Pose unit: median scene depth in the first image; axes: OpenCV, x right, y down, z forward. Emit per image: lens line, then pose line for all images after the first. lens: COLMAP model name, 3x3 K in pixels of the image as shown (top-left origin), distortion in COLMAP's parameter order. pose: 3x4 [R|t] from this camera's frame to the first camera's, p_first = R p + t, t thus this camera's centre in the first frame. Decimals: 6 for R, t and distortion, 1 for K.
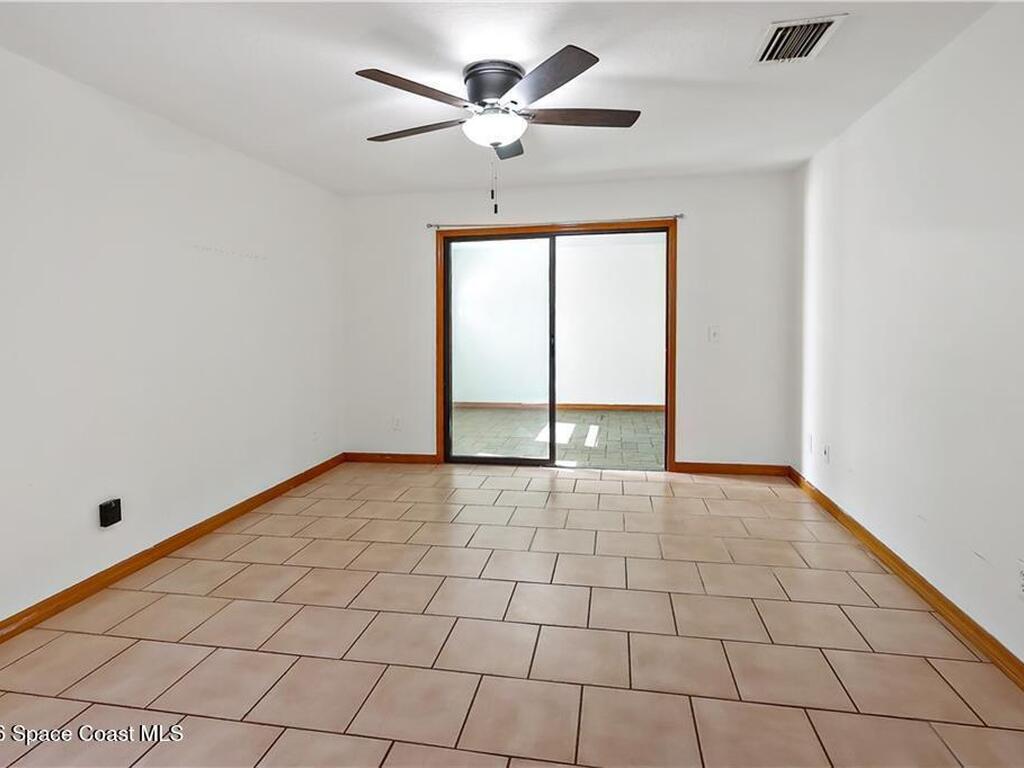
lens RADIAL K [[545.0, 0, 514.7], [0, 545.0, 325.0], [0, 0, 1]] dist [0.000353, 0.002251]
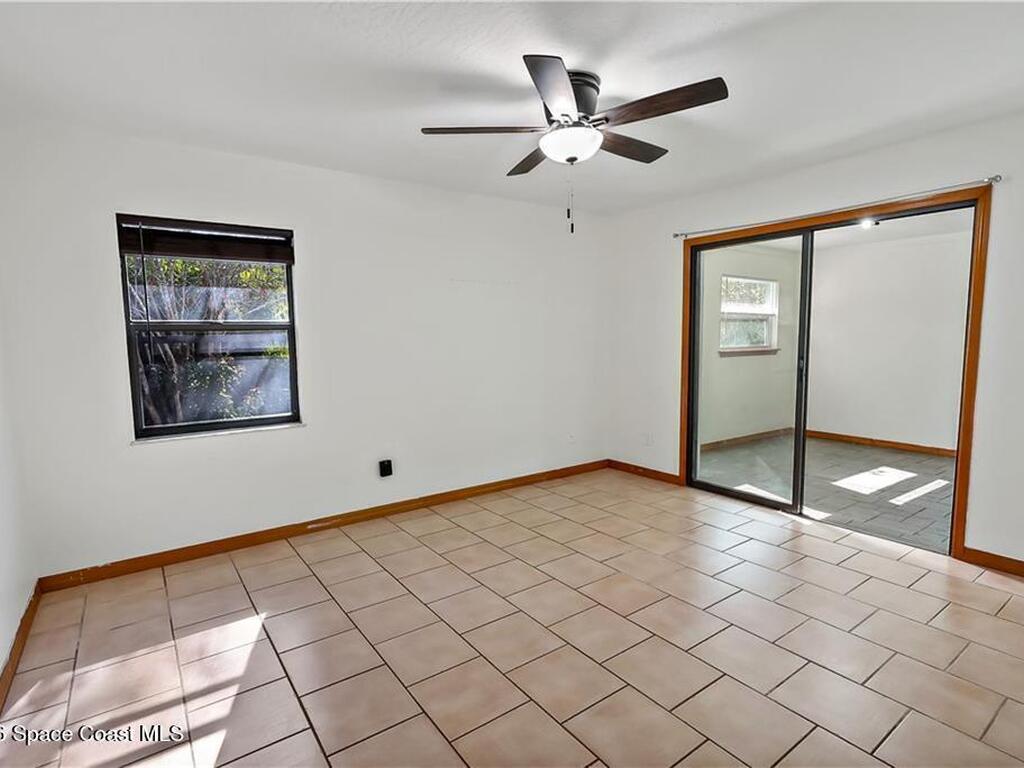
lens RADIAL K [[552.0, 0, 512.0], [0, 552.0, 384.0], [0, 0, 1]] dist [0.014065, 0.000337]
pose [[0.731426, 0.066476, -0.678673, 0.334721], [-0.006561, 0.995877, 0.090475, -0.012986], [0.681889, -0.061723, 0.728847, 0.105283]]
